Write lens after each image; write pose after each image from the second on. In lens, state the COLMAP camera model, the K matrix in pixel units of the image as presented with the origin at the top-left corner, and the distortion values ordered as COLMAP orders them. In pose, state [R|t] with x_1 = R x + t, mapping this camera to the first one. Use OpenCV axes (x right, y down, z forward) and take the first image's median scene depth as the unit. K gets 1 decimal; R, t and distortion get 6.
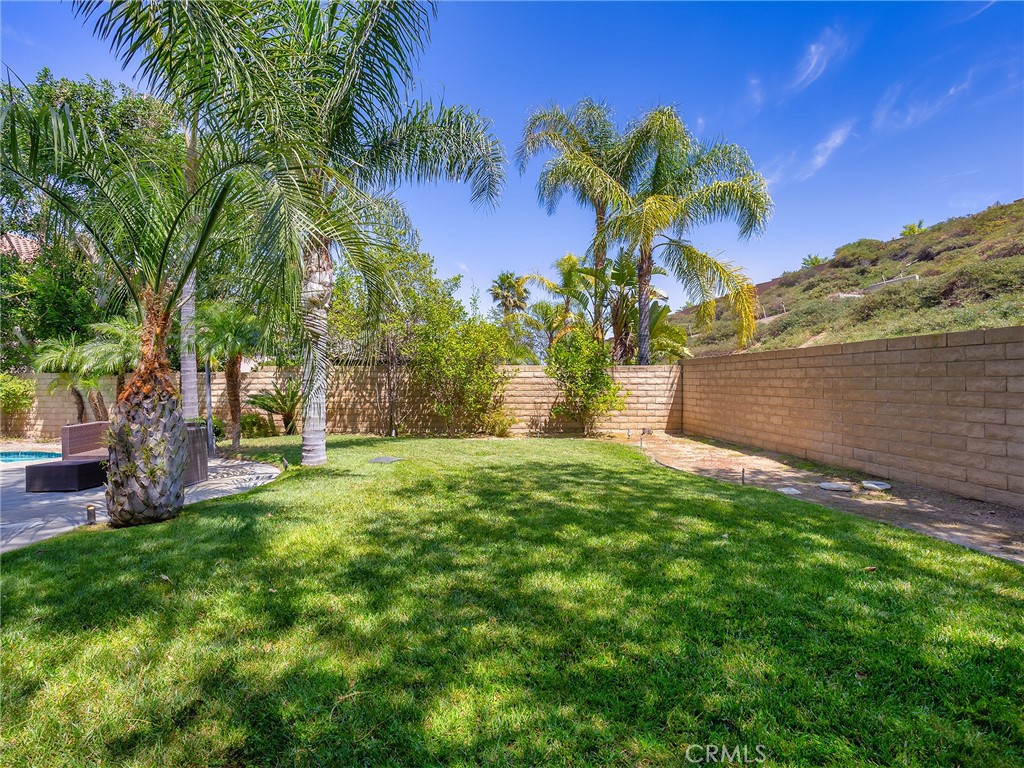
lens RADIAL K [[576.6, 0, 539.2], [0, 576.6, 380.4], [0, 0, 1]] dist [-0.006485, 0.000152]
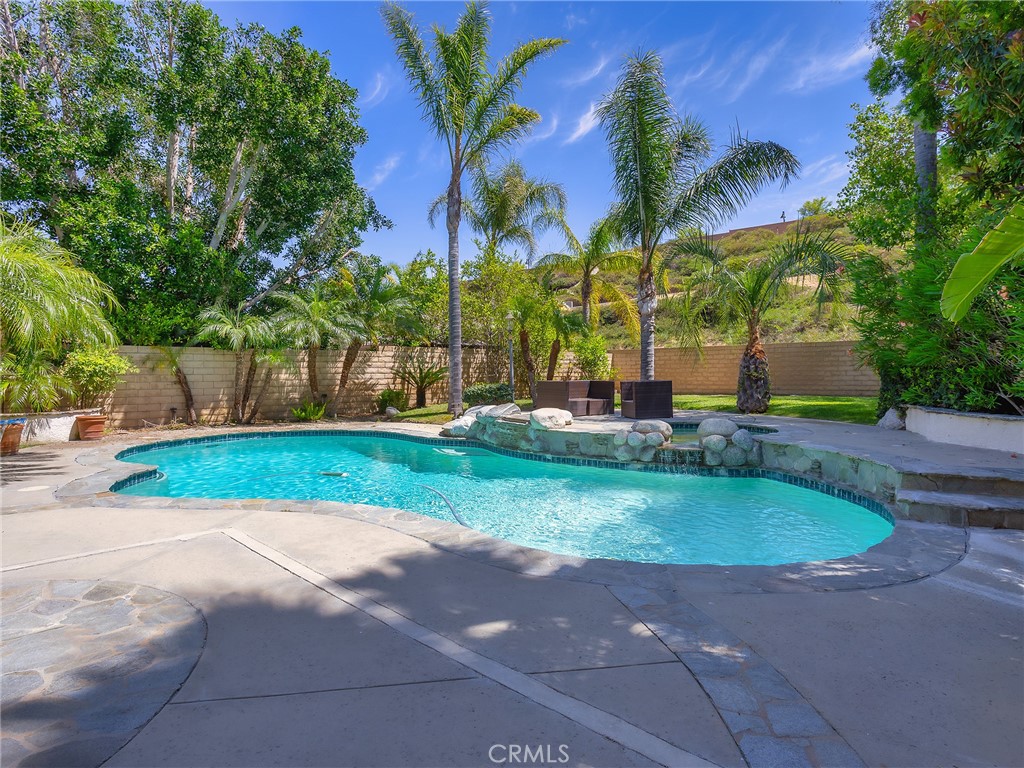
lens RADIAL K [[576.6, 0, 539.2], [0, 576.6, 380.4], [0, 0, 1]] dist [-0.006485, 0.000152]
pose [[0.652926, -0.013017, 0.757310, -1.169344], [0.009951, 0.999913, 0.008608, 0.035957], [-0.757356, 0.001916, 0.652999, 0.060182]]
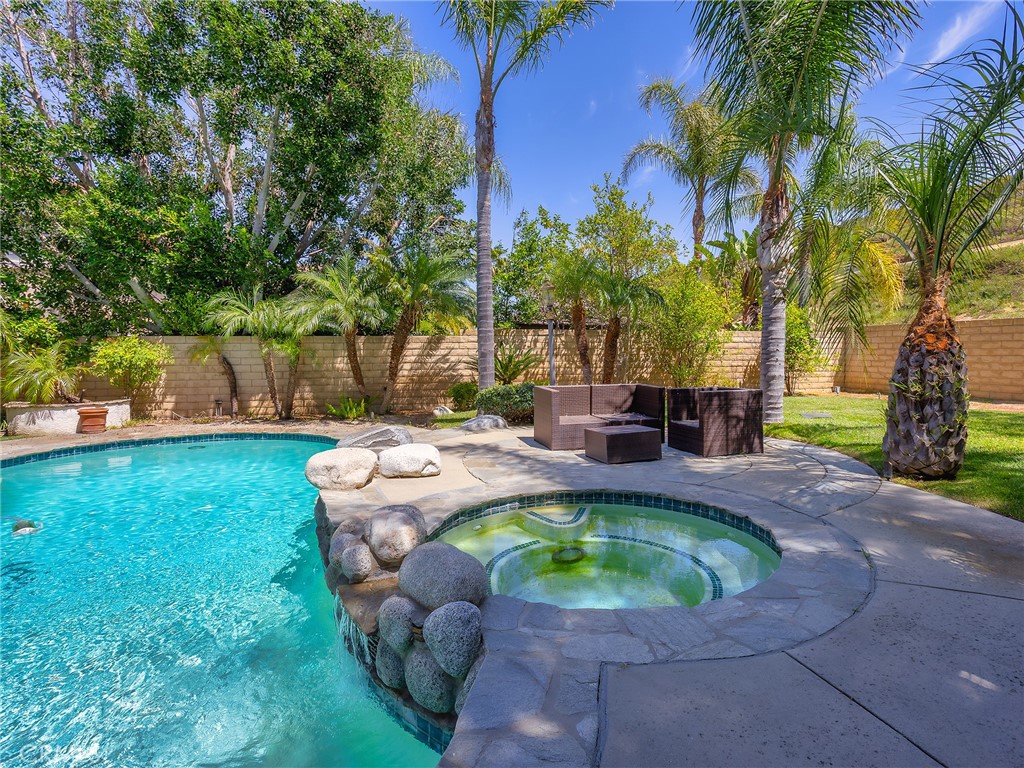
lens RADIAL K [[576.6, 0, 539.2], [0, 576.6, 380.4], [0, 0, 1]] dist [-0.006485, 0.000152]
pose [[0.947264, -0.018572, 0.319915, -0.689844], [0.004095, 0.998939, 0.045868, 0.014666], [-0.320428, -0.042139, 0.946335, 0.099626]]
